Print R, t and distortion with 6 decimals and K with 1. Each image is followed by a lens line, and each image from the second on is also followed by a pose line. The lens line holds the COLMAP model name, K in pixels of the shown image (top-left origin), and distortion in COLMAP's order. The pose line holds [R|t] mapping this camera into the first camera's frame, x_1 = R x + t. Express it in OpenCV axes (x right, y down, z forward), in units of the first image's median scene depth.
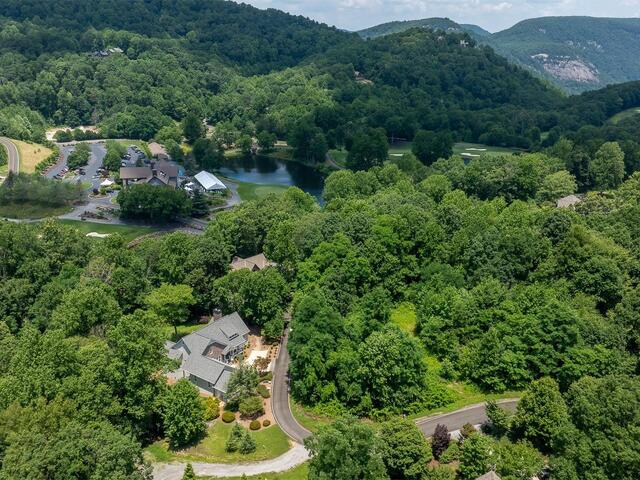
lens RADIAL K [[598.7, 0, 322.5], [0, 598.7, 242.1], [0, 0, 1]] dist [0.002157, -0.017357]
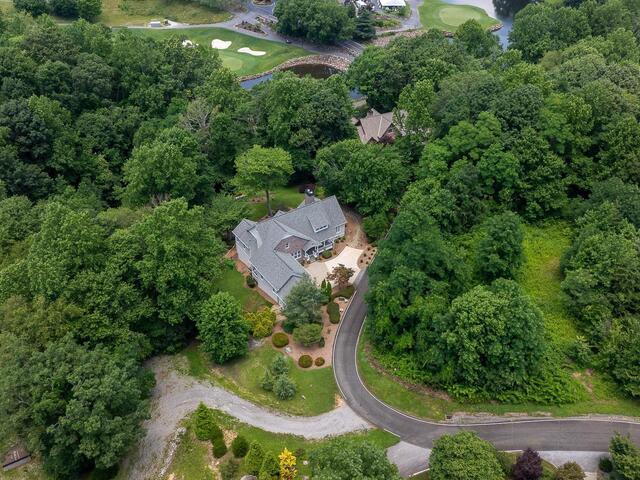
lens RADIAL K [[598.7, 0, 322.5], [0, 598.7, 242.1], [0, 0, 1]] dist [0.002157, -0.017357]
pose [[0.938713, 0.206106, -0.276294, 0.074546], [-0.111926, 0.940370, 0.321211, -0.080224], [0.326022, -0.270600, 0.905806, 0.241400]]
